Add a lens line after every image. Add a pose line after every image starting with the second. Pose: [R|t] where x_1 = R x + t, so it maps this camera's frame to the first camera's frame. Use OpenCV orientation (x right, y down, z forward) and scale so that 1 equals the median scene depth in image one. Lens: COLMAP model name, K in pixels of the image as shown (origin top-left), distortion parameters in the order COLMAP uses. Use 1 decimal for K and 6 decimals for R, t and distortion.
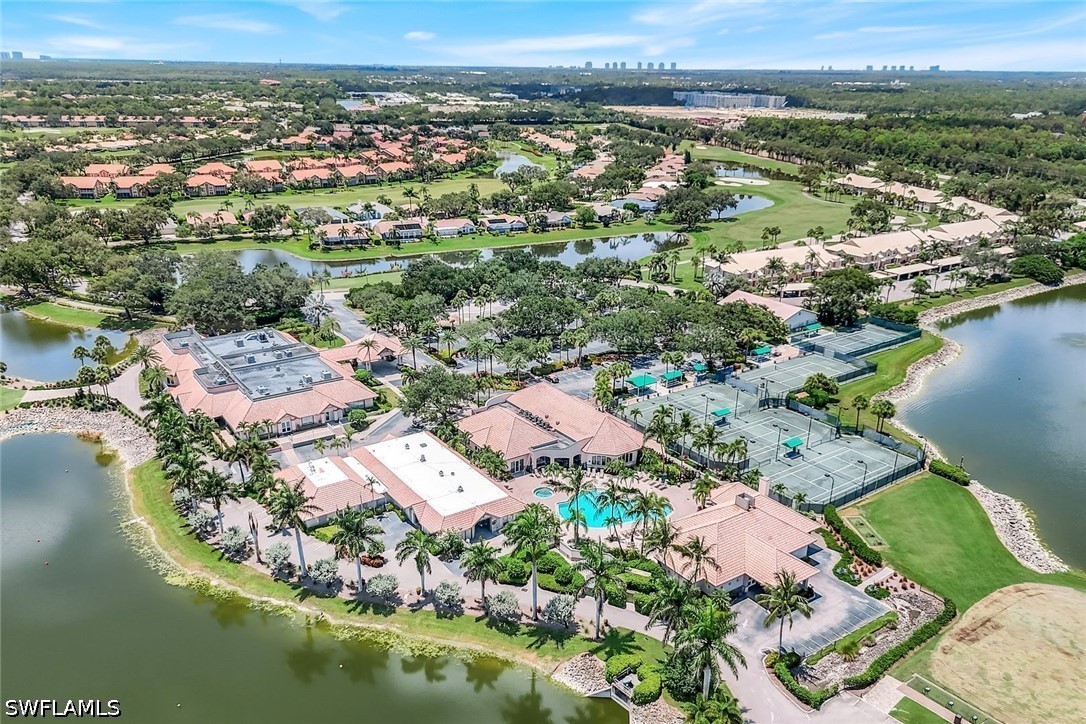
lens RADIAL K [[819.6, 0, 543.0], [0, 819.6, 362.0], [0, 0, 1]] dist [0.037595, -0.003952]
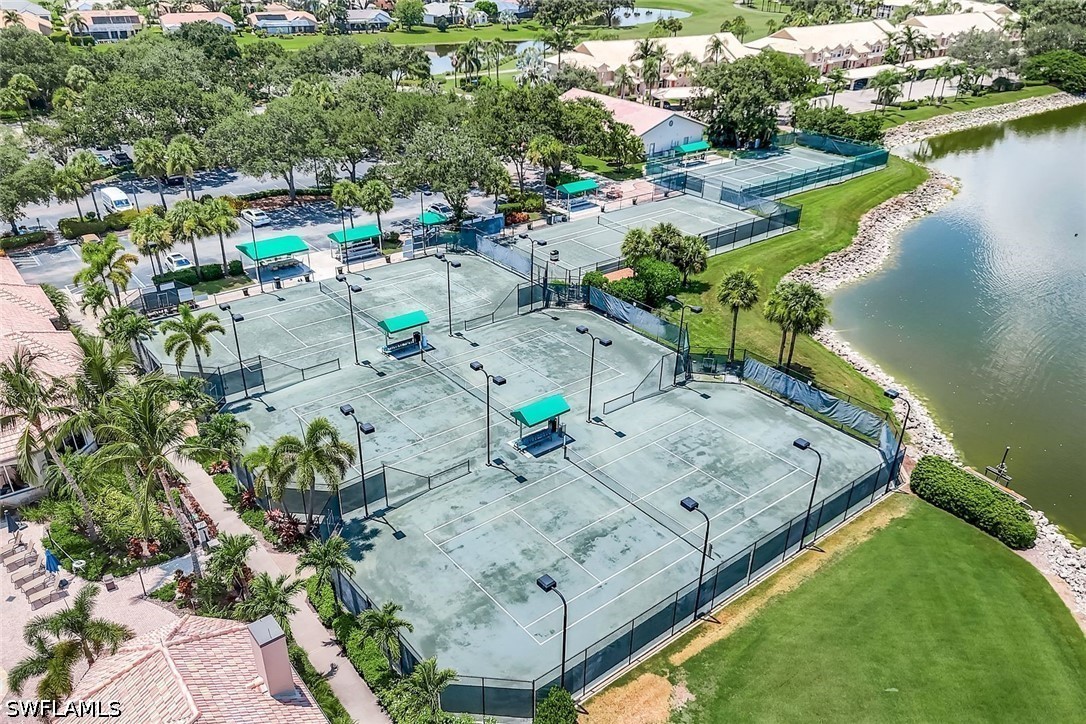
lens RADIAL K [[819.6, 0, 543.0], [0, 819.6, 362.0], [0, 0, 1]] dist [0.037595, -0.003952]
pose [[0.998425, -0.020643, 0.052157, 0.226696], [0.013050, 0.989791, 0.141929, 0.021421], [-0.054555, -0.141025, 0.988502, 0.515633]]
